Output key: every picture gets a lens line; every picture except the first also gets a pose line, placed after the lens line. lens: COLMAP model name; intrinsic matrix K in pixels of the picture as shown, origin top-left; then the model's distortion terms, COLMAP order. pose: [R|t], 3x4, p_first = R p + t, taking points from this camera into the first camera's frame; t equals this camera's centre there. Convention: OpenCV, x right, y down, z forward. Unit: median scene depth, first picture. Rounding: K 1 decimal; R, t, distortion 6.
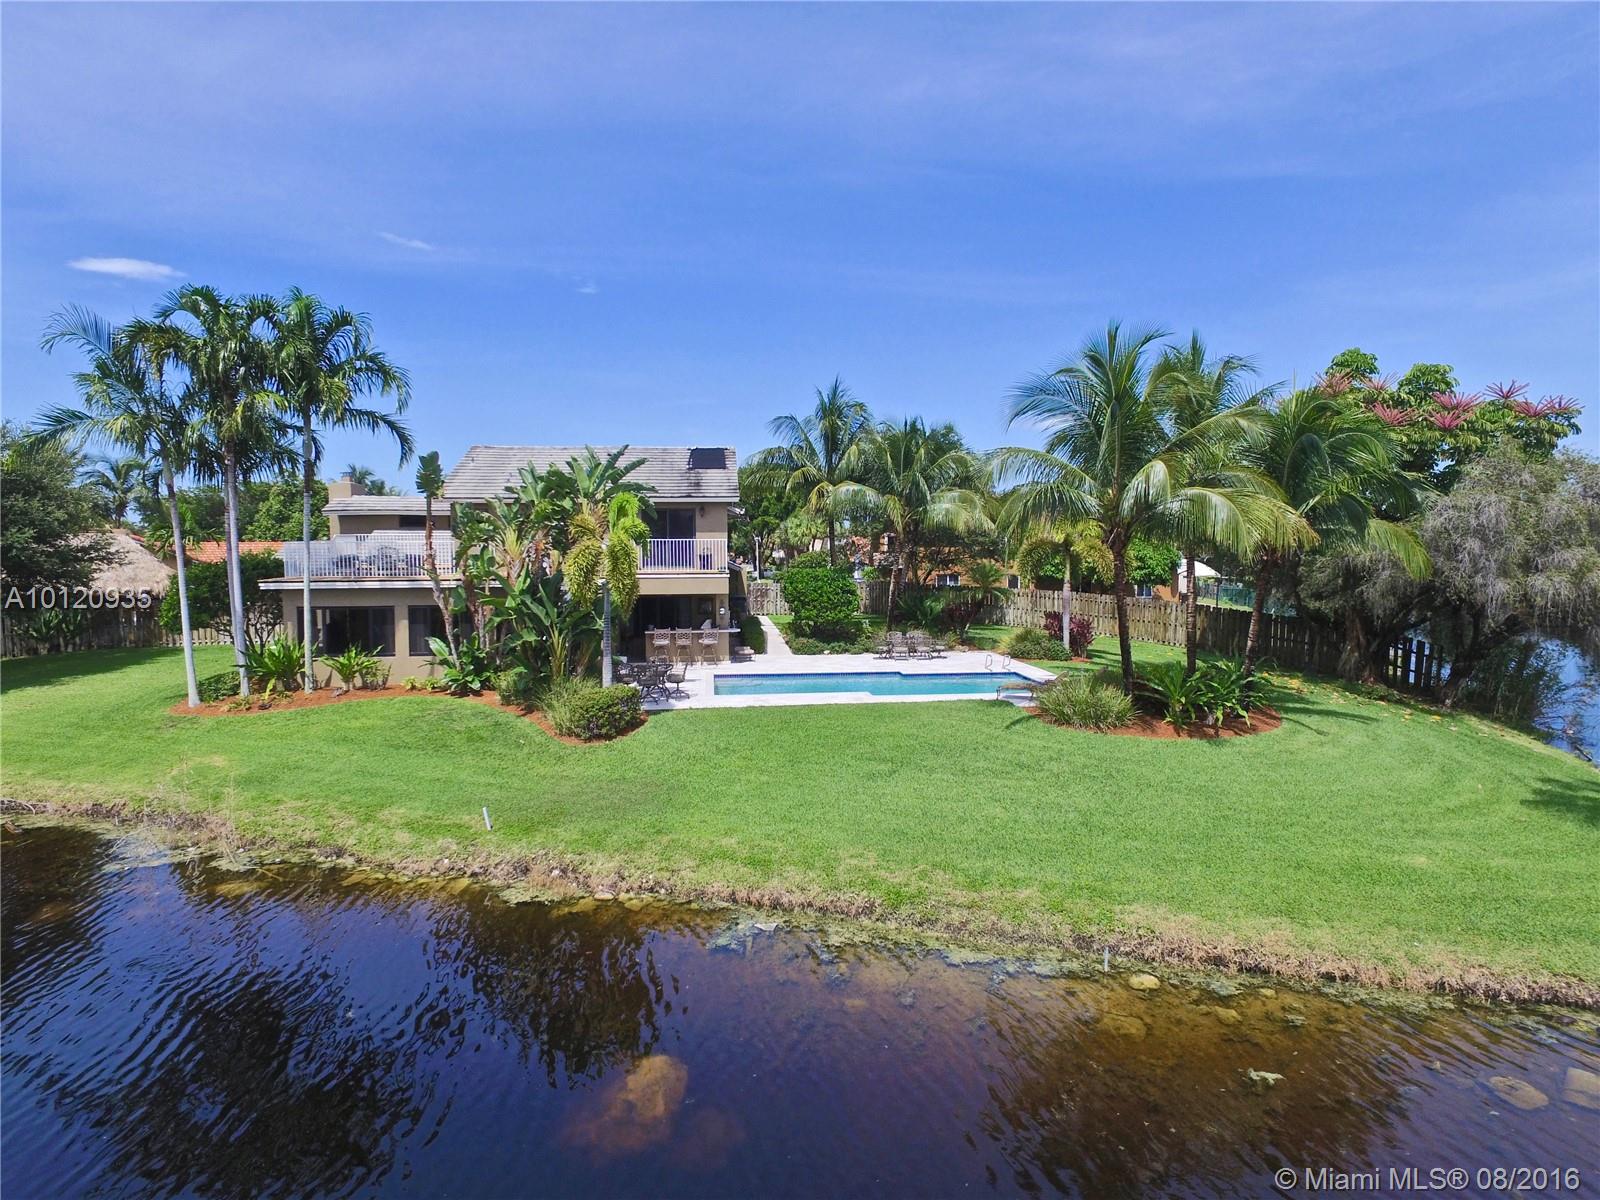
lens RADIAL K [[933.2, 0, 800.0], [0, 933.2, 600.0], [0, 0, 1]] dist [-0.003061, 0.000202]
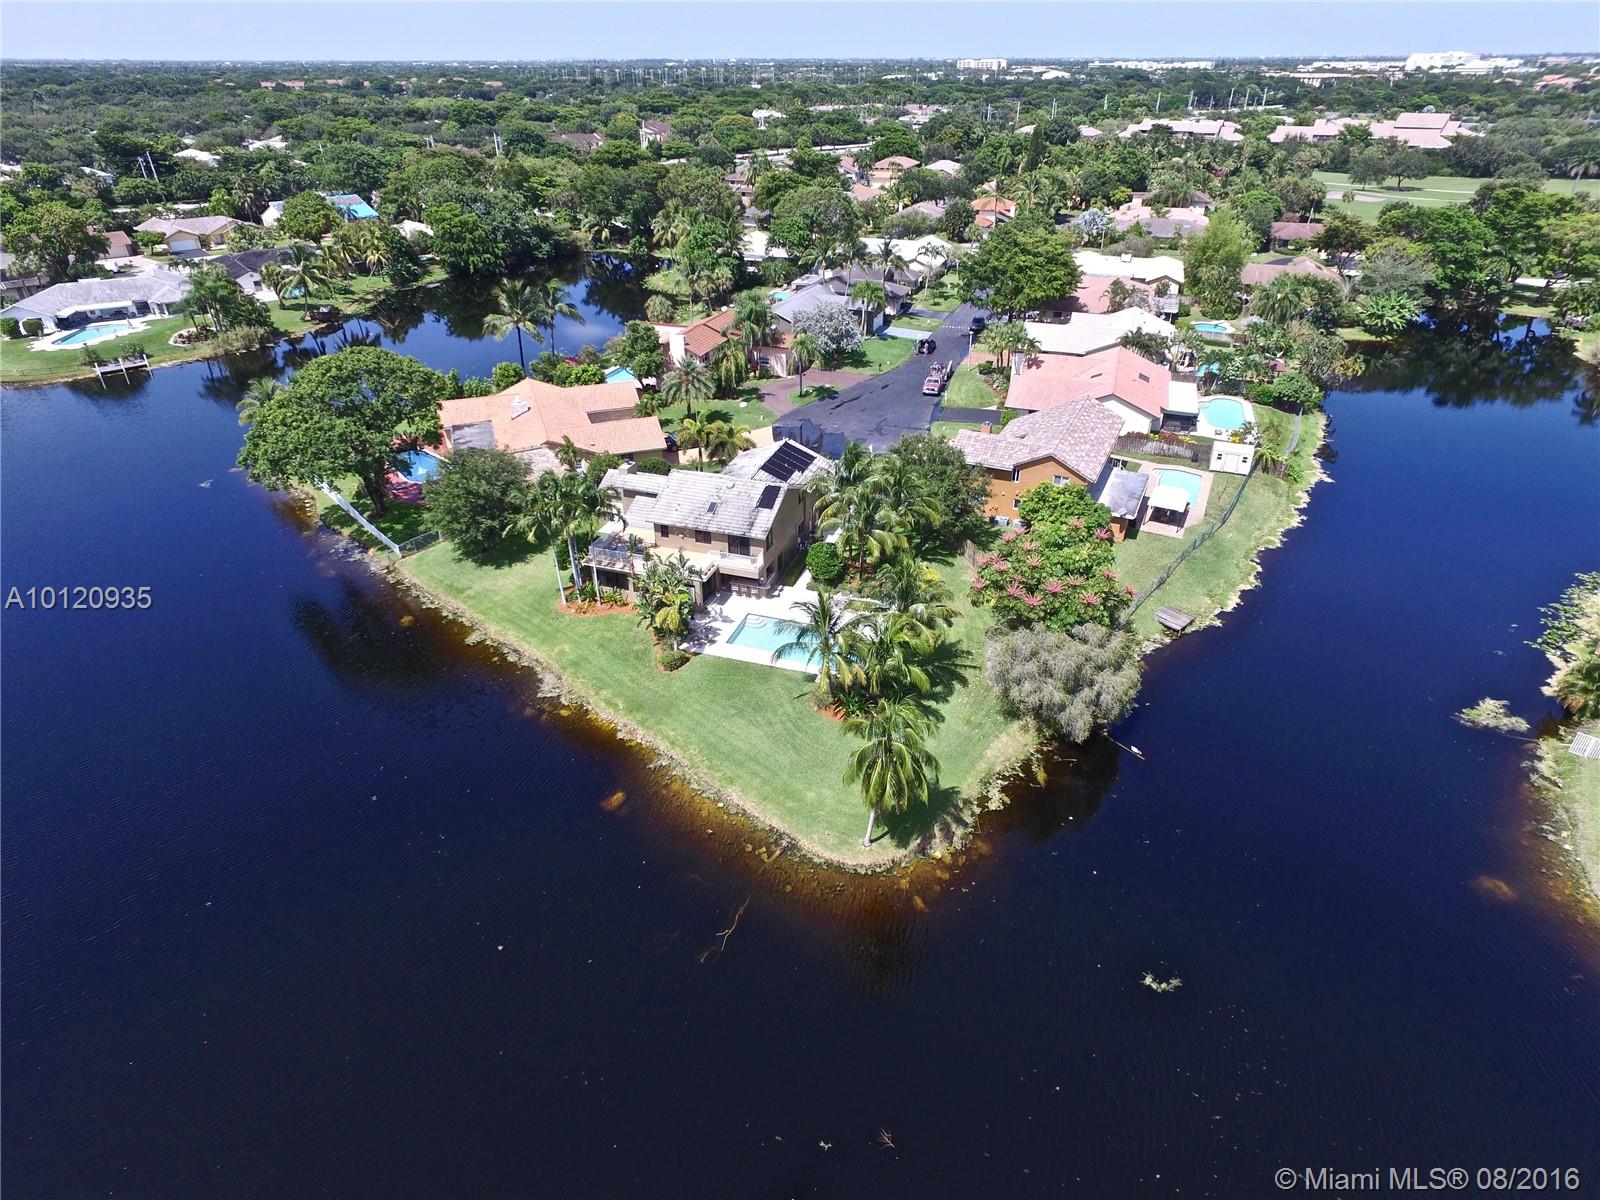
lens RADIAL K [[933.2, 0, 800.0], [0, 933.2, 600.0], [0, 0, 1]] dist [-0.003061, 0.000202]
pose [[0.909345, 0.214385, -0.356553, 1.208148], [-0.024576, 0.883195, 0.468361, -1.485806], [0.415316, -0.417139, 0.808398, -1.196260]]
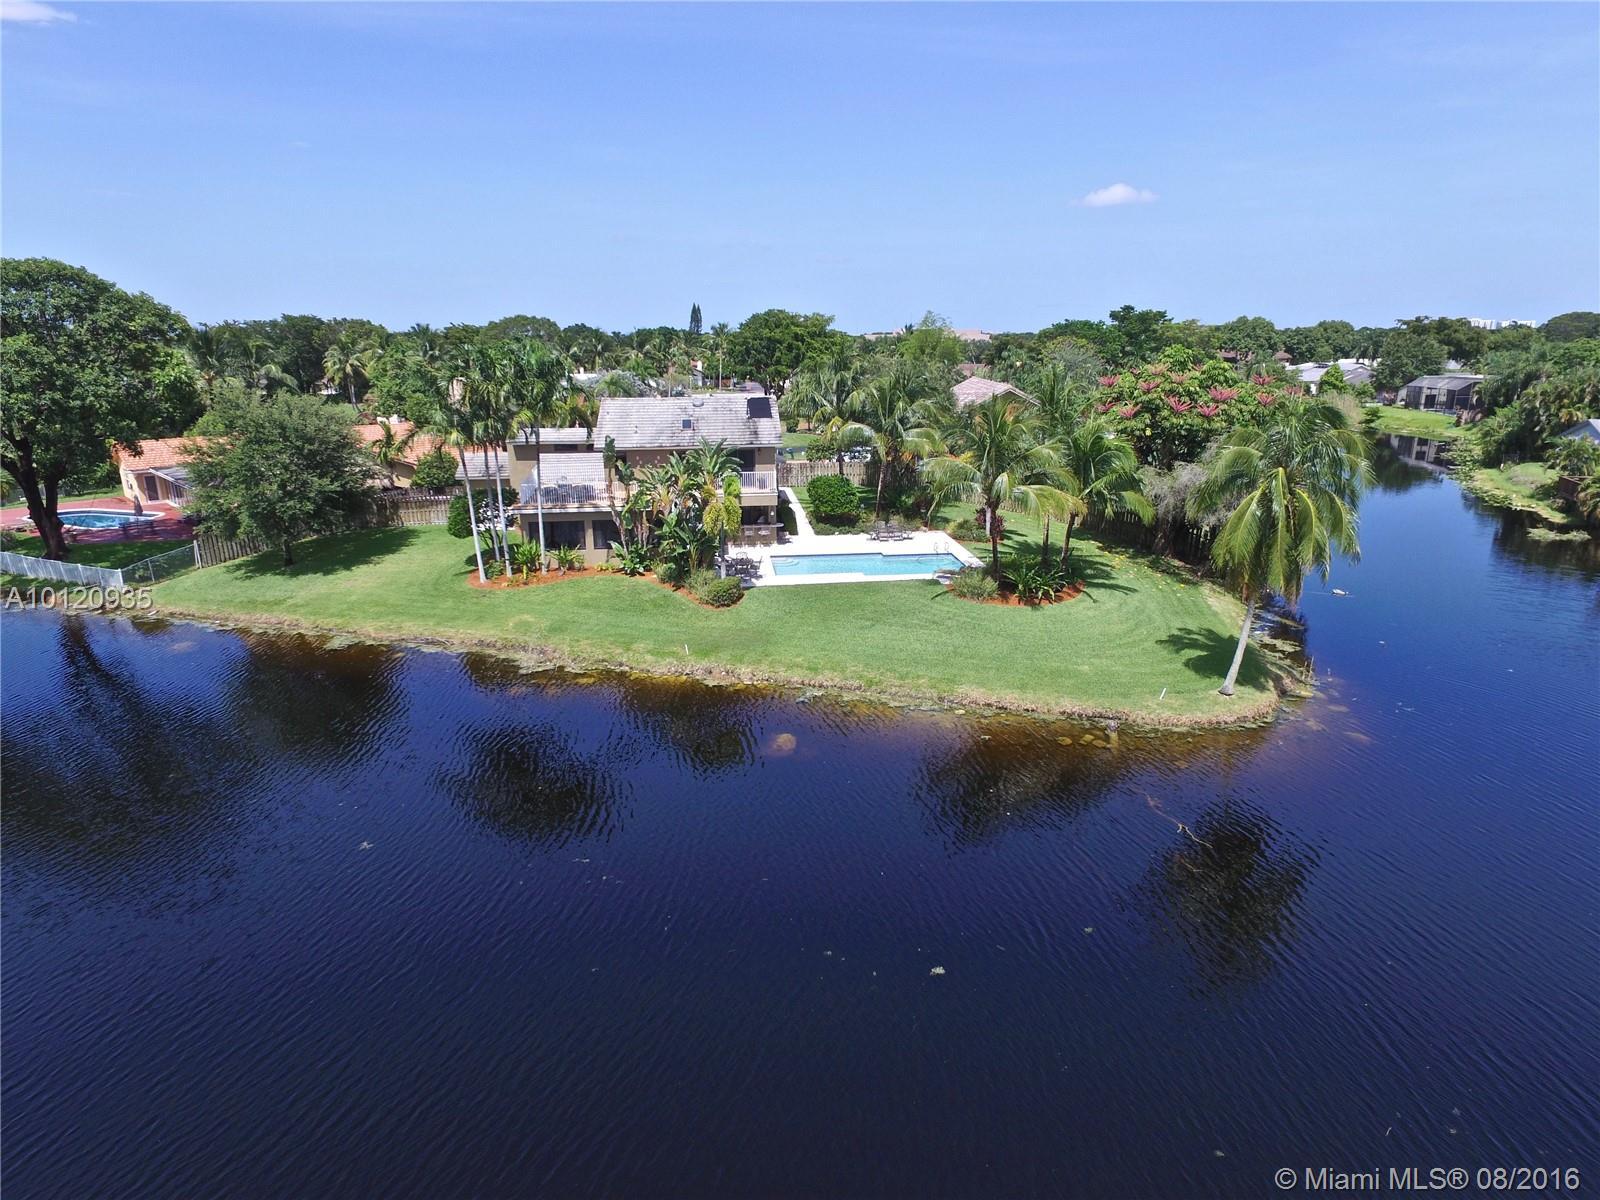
lens RADIAL K [[937.8, 0, 800.0], [0, 937.8, 600.0], [0, 0, 1]] dist [-0.000310, 0.000498]
pose [[0.999995, -0.003179, -0.000086, -0.053985], [0.003123, 0.976492, 0.215529, -0.283088], [-0.000601, -0.215529, 0.976497, -0.904712]]
